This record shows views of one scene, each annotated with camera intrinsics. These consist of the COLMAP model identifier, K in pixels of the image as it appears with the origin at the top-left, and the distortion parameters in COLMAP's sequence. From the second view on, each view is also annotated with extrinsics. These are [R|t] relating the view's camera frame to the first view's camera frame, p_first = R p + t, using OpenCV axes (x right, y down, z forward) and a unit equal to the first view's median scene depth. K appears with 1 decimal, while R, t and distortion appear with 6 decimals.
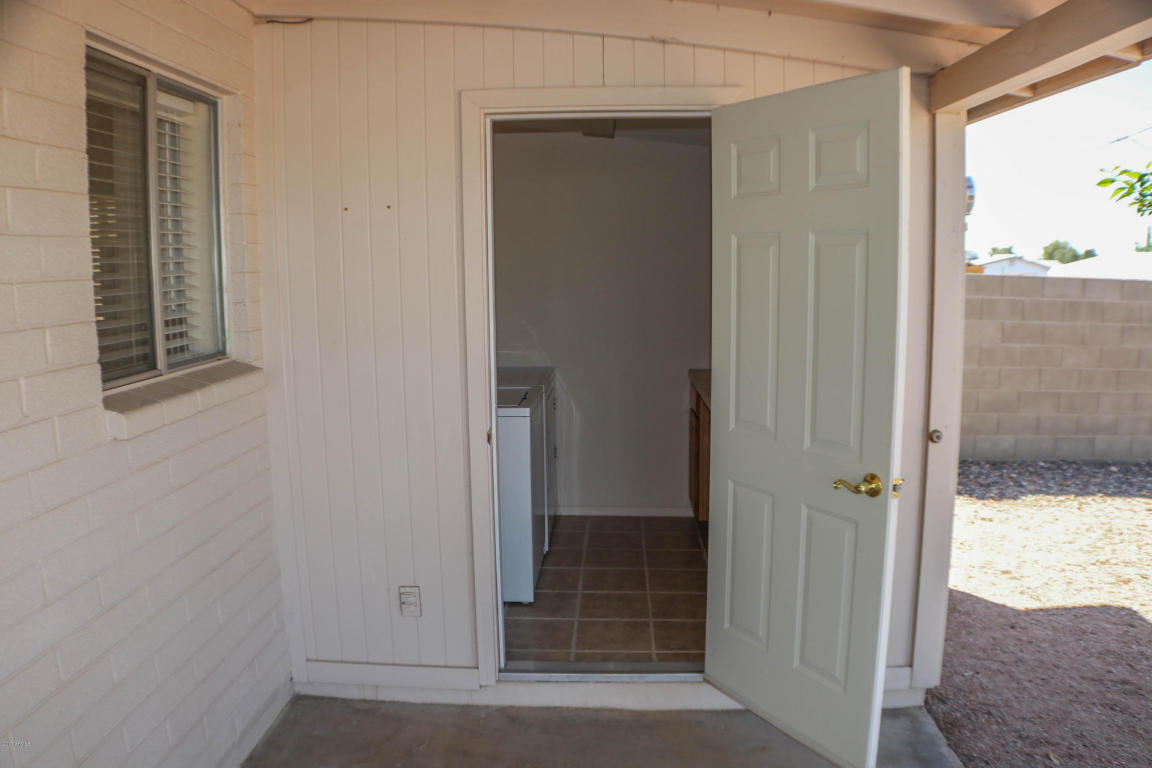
lens RADIAL K [[859.5, 0, 576.0], [0, 859.5, 384.0], [0, 0, 1]] dist [-0.186700, 0.047984]
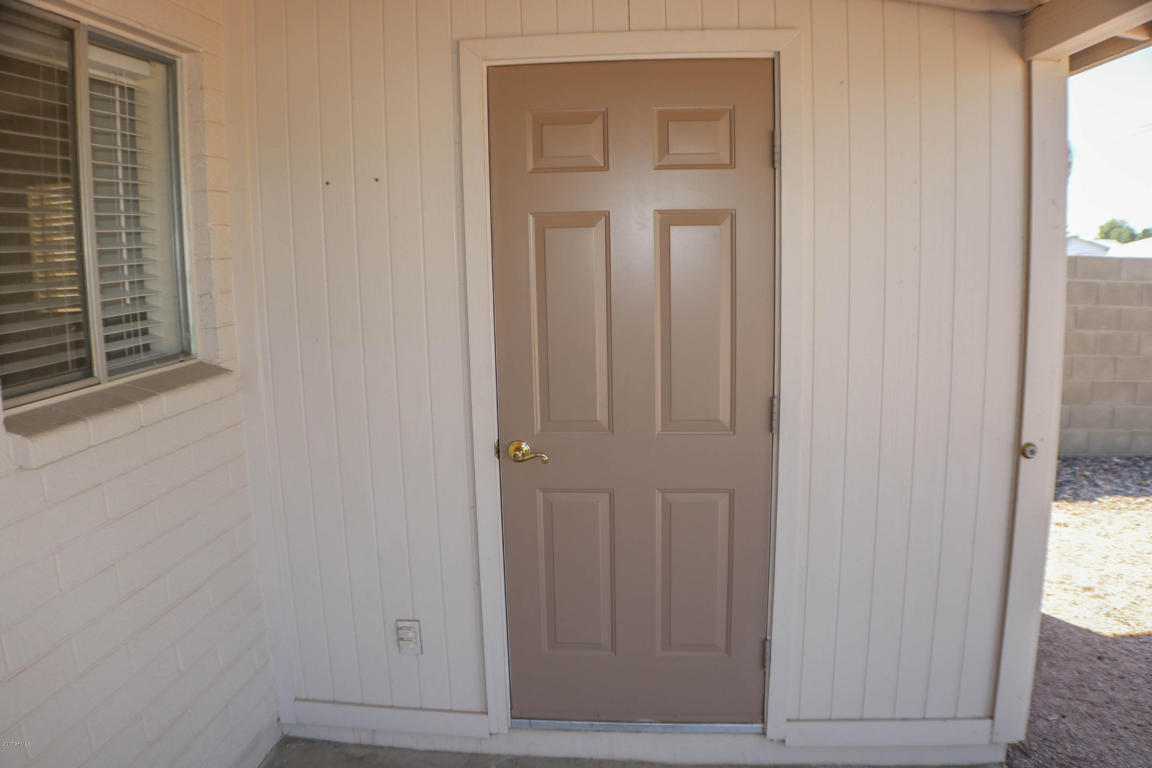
lens RADIAL K [[859.5, 0, 576.0], [0, 859.5, 384.0], [0, 0, 1]] dist [-0.186700, 0.047984]
pose [[0.998414, -0.000977, -0.056288, 0.023889], [0.002166, 0.999776, 0.021059, -0.020540], [0.056255, -0.021147, 0.998192, 0.152098]]
